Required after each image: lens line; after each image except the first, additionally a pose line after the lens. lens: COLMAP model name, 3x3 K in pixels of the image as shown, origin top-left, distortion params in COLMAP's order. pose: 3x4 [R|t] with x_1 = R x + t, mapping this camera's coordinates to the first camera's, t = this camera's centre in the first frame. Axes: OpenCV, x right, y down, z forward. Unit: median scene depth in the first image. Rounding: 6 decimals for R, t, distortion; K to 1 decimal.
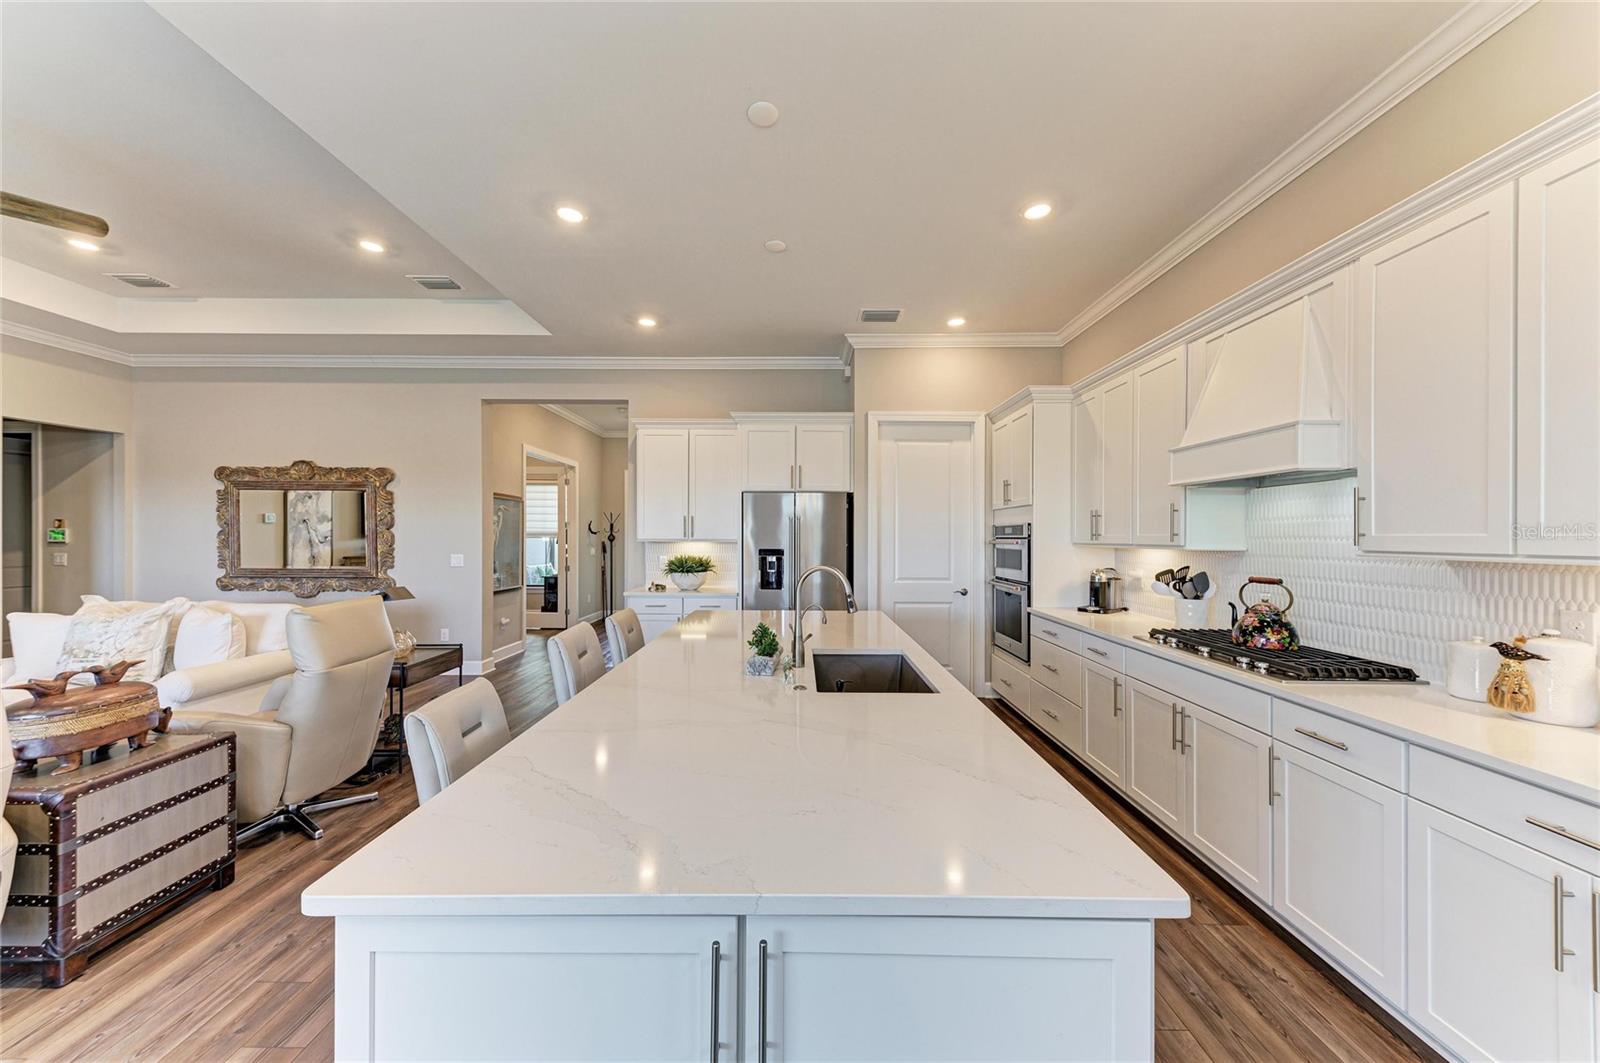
lens RADIAL K [[568.6, 0, 794.1], [0, 568.6, 535.7], [0, 0, 1]] dist [0.008211, -0.000273]
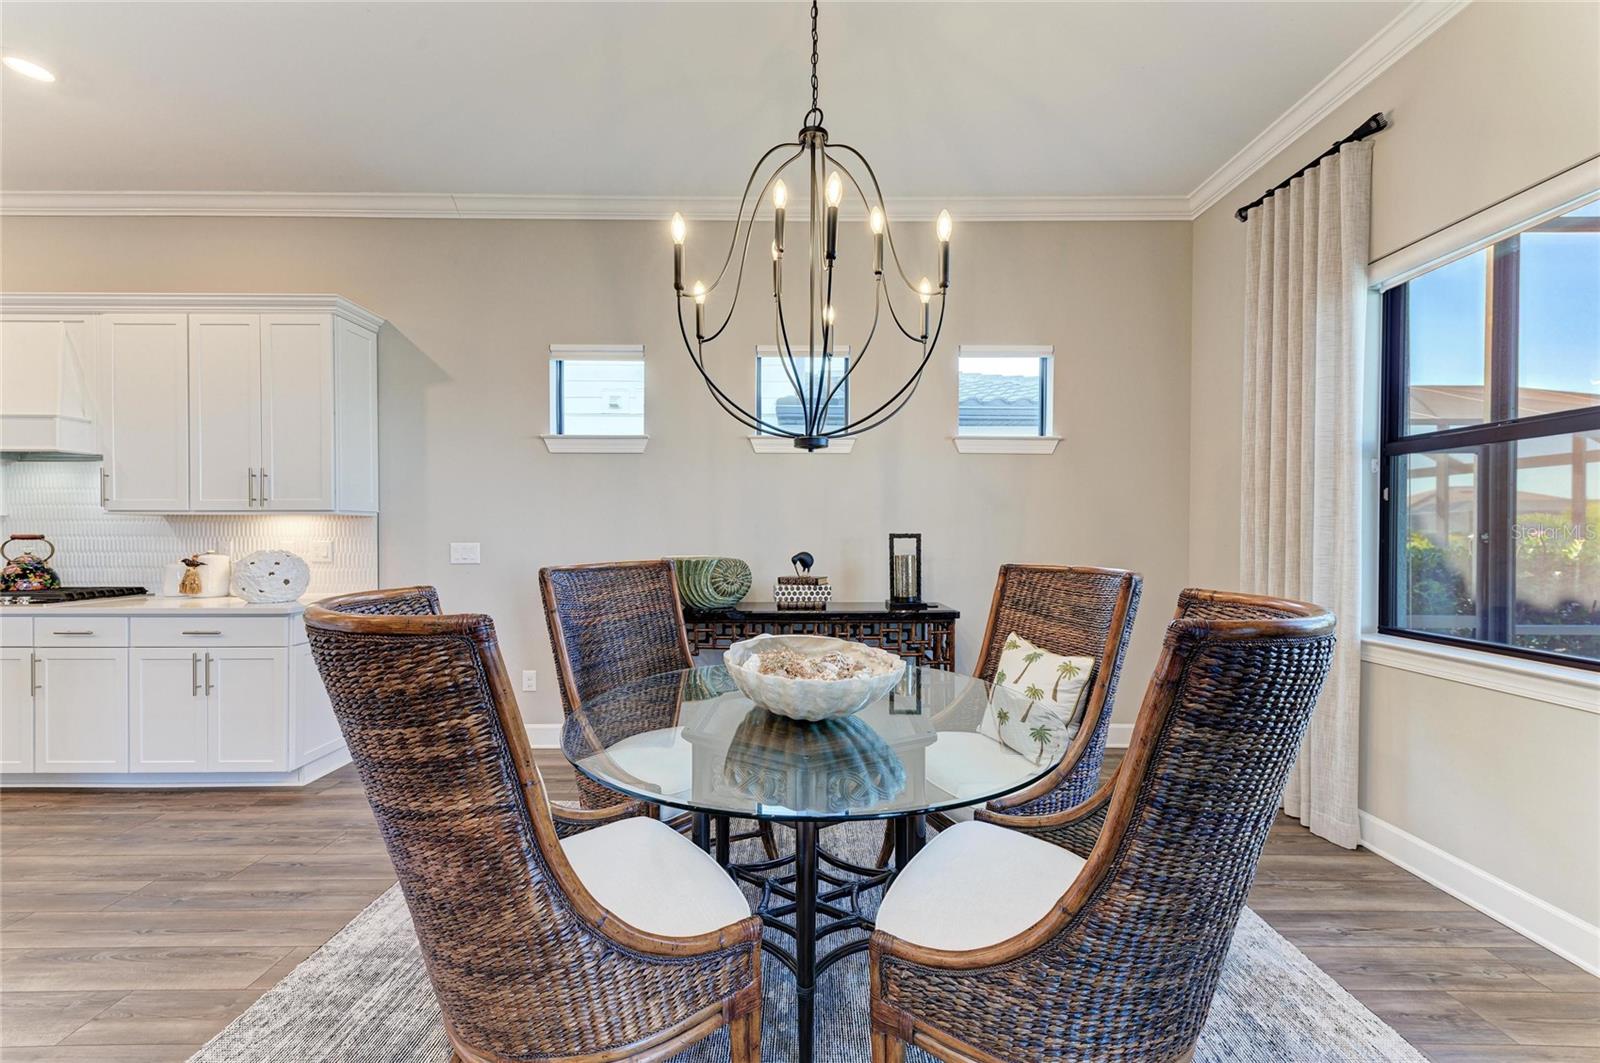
lens RADIAL K [[615.9, 0, 795.0], [0, 615.9, 532.5], [0, 0, 1]] dist [0.038258, -0.008325]
pose [[0.007476, -0.007161, 0.999946, -0.337633], [-0.000418, 0.999974, 0.007164, 0.036571], [-0.999972, -0.000472, 0.007473, -0.414286]]
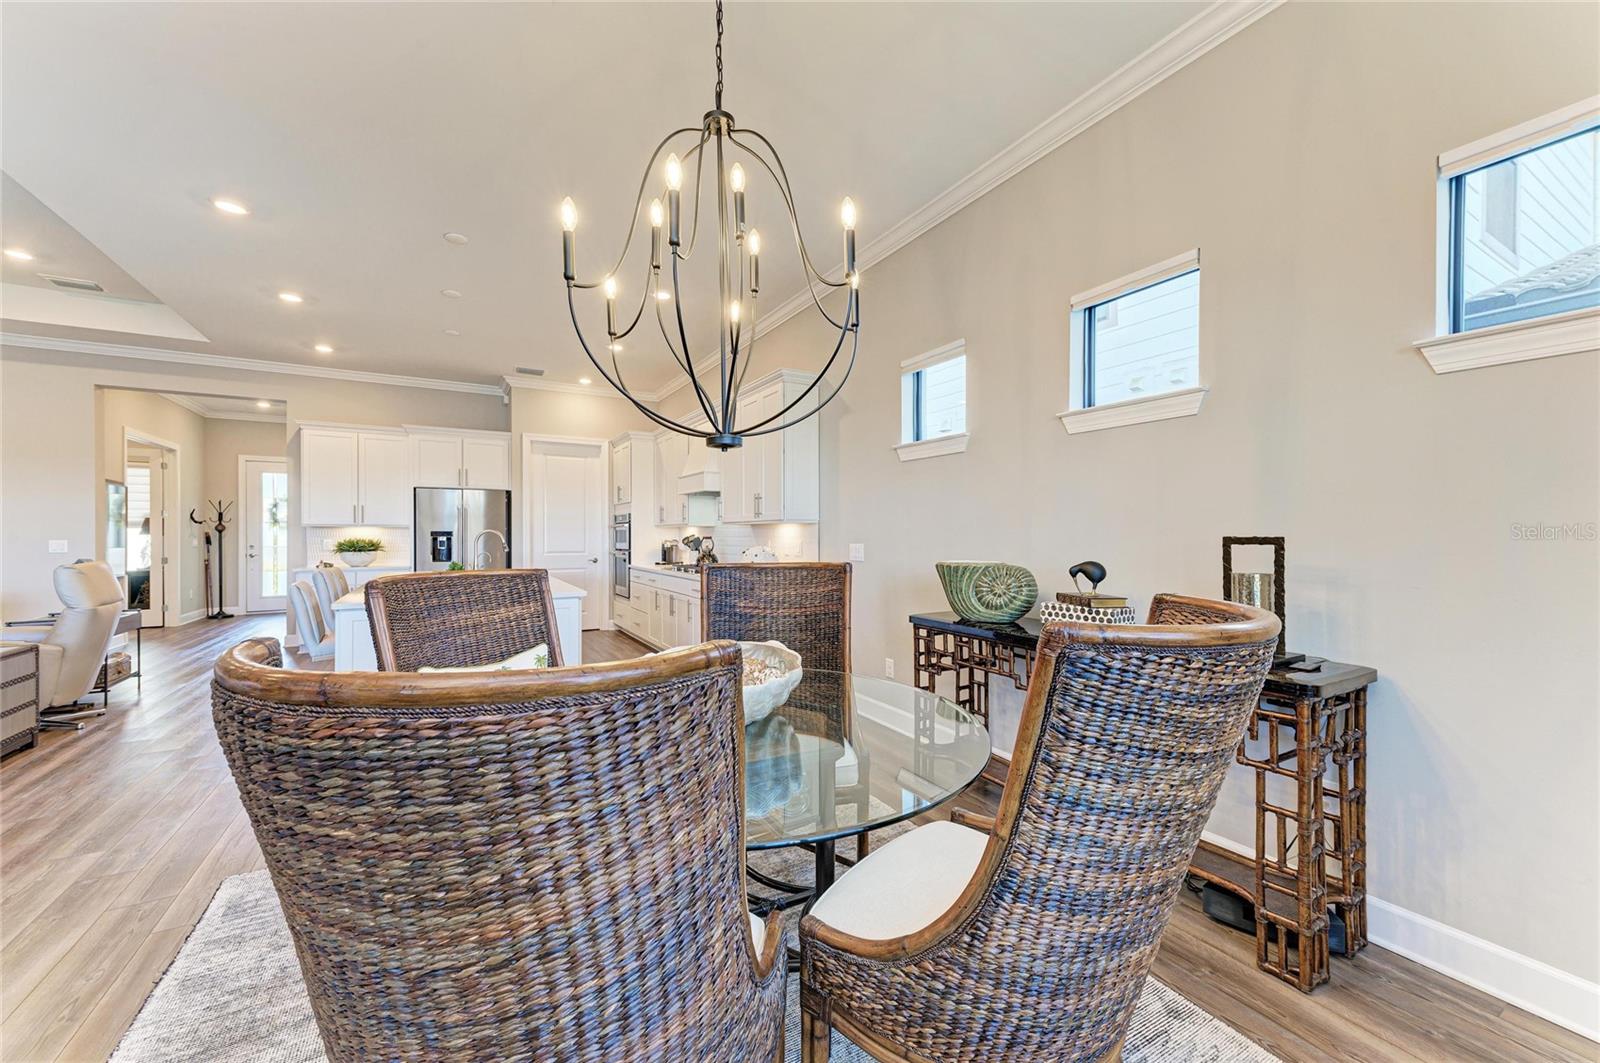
lens RADIAL K [[615.9, 0, 795.0], [0, 615.9, 532.5], [0, 0, 1]] dist [0.038258, -0.008325]
pose [[0.866393, -0.003742, 0.499350, -0.065081], [0.004844, 0.999988, -0.000910, 0.038967], [-0.499340, 0.003207, 0.866400, -0.819039]]
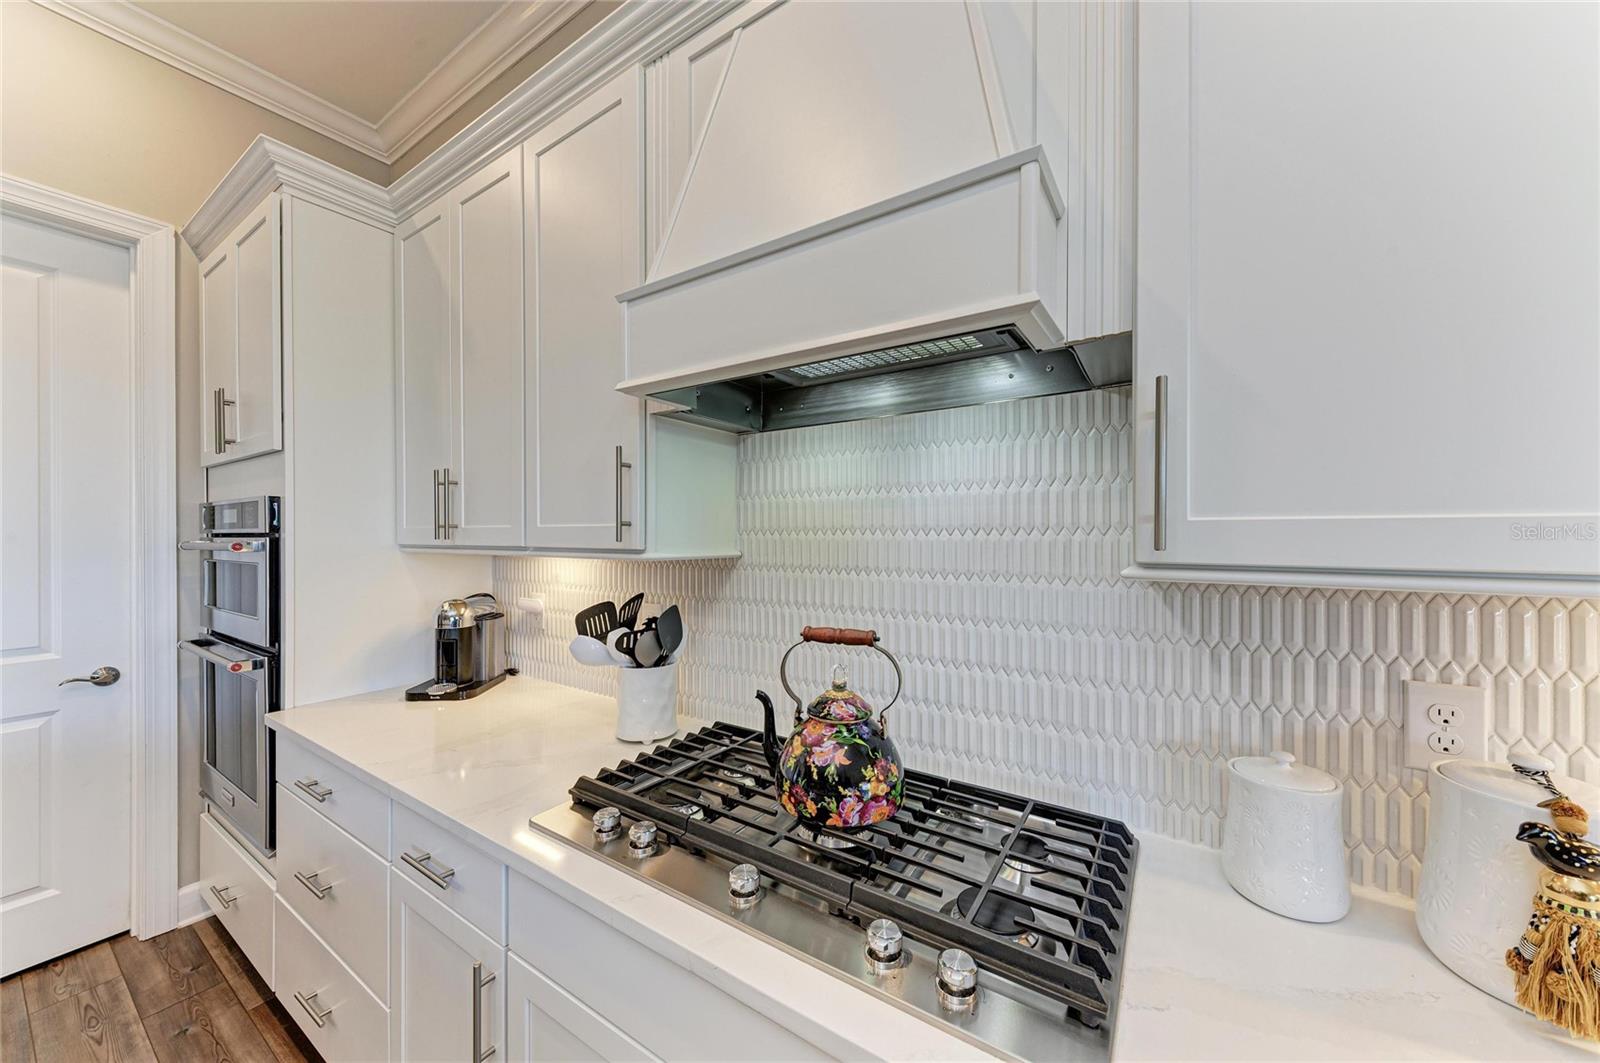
lens RADIAL K [[565.3, 0, 806.4], [0, 565.3, 533.1], [0, 0, 1]] dist [0.001313, -0.000008]
pose [[0.541404, -0.004775, 0.840749, 0.298213], [0.003378, 0.999988, 0.003504, 0.002795], [-0.840756, 0.000942, 0.541414, 0.504039]]
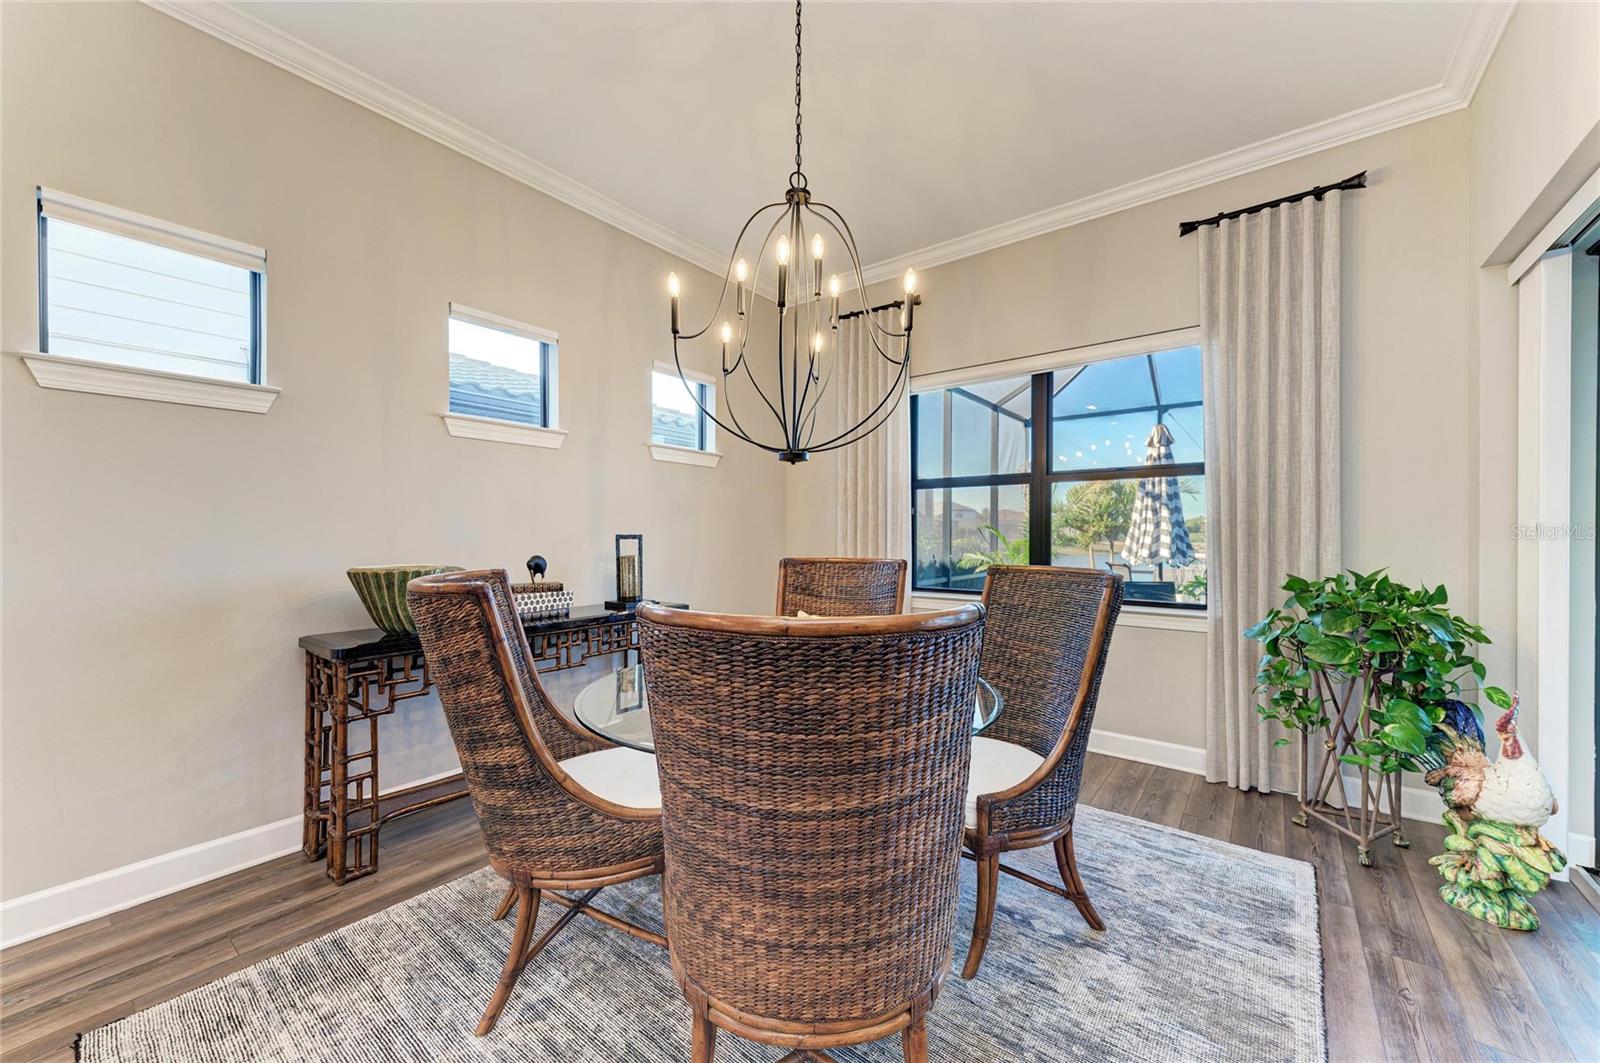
lens RADIAL K [[615.9, 0, 795.0], [0, 615.9, 532.5], [0, 0, 1]] dist [0.038258, -0.008325]
pose [[-0.782540, -0.010301, 0.622516, -0.212876], [-0.007136, 0.999946, 0.007576, 0.032851], [-0.622560, 0.001486, -0.782571, -0.020131]]
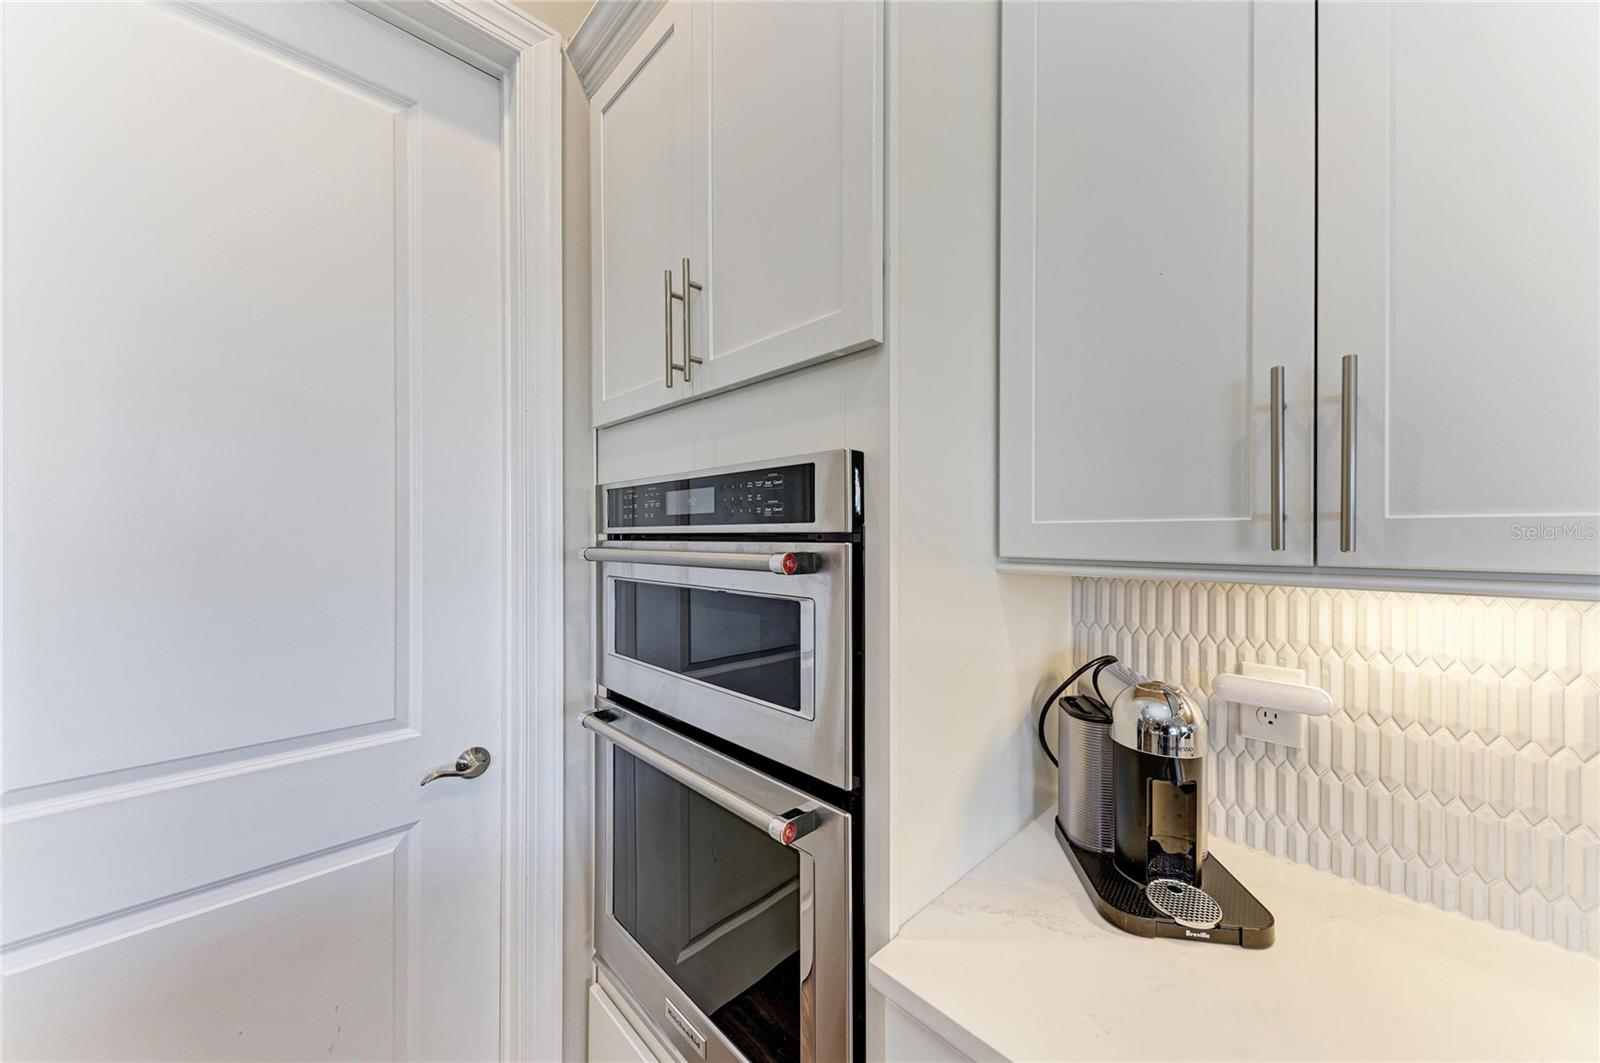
lens RADIAL K [[537.4, 0, 800.0], [0, 537.4, 531.5], [0, 0, 1]] dist [0.001549, 0.000045]
pose [[0.697742, -0.003481, 0.716340, 0.297572], [0.004058, 0.999991, 0.000906, 0.002325], [-0.716337, 0.002275, 0.697750, 0.948555]]
